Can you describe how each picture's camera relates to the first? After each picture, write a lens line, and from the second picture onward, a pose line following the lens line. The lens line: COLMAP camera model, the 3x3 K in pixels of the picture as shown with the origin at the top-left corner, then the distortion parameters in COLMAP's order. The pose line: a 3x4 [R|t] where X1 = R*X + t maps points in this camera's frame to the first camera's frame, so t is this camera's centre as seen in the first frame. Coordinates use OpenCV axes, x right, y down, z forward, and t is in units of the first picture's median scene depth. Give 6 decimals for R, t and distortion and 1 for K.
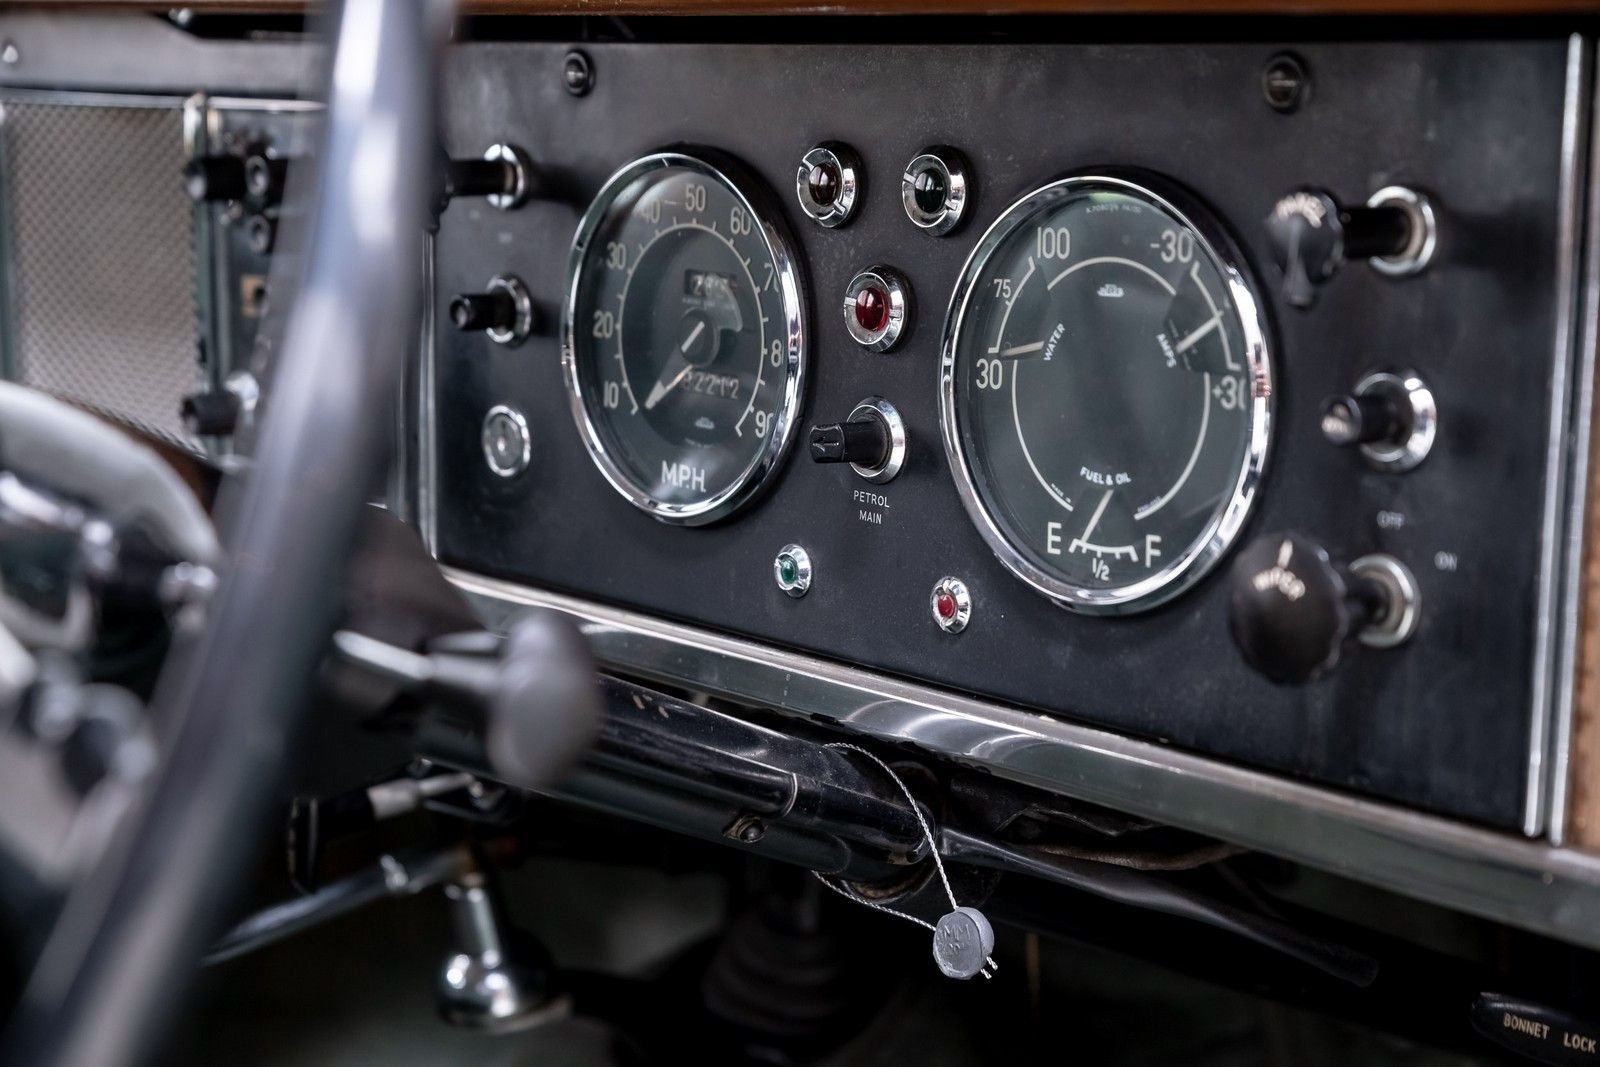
lens RADIAL K [[2999.8, 0, 800.0], [0, 2999.8, 533.5], [0, 0, 1]] dist [0.173045, 0.022465]
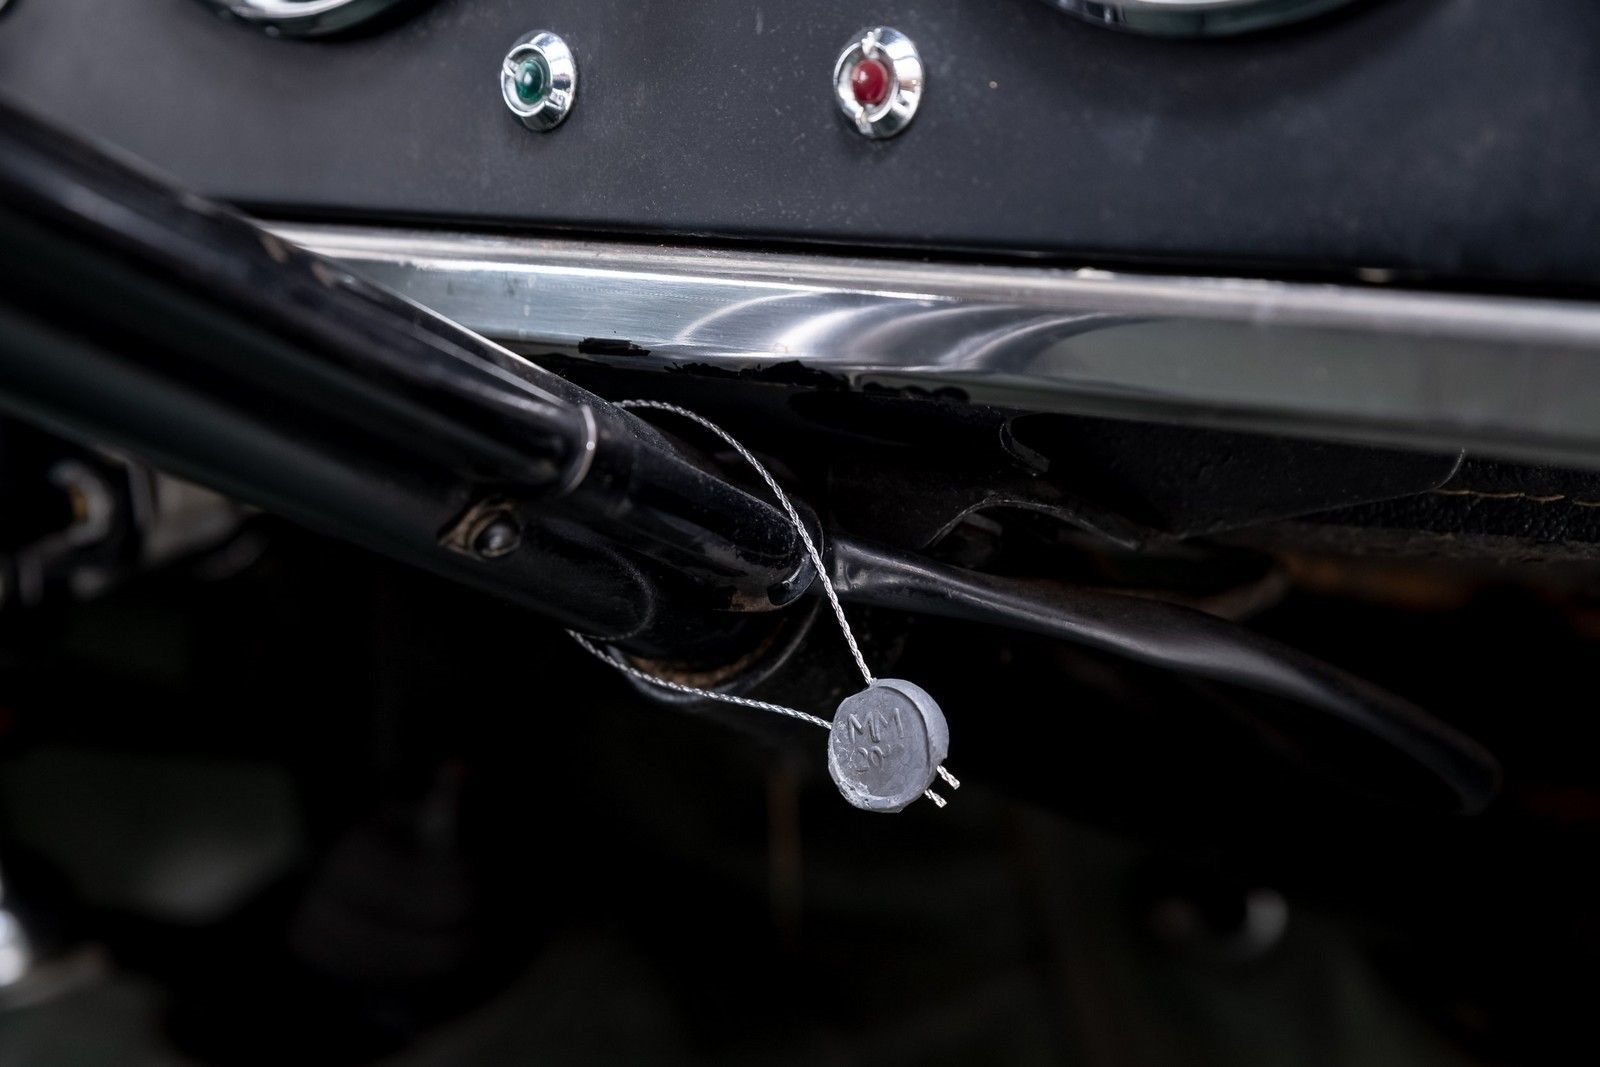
lens RADIAL K [[2791.6, 0, 800.0], [0, 2791.6, 533.5], [0, 0, 1]] dist [0.011962, -0.023205]
pose [[0.983207, -0.020115, 0.181382, -0.050278], [0.022130, 0.999714, -0.009089, 0.102437], [-0.181148, 0.012951, 0.983371, 0.513529]]
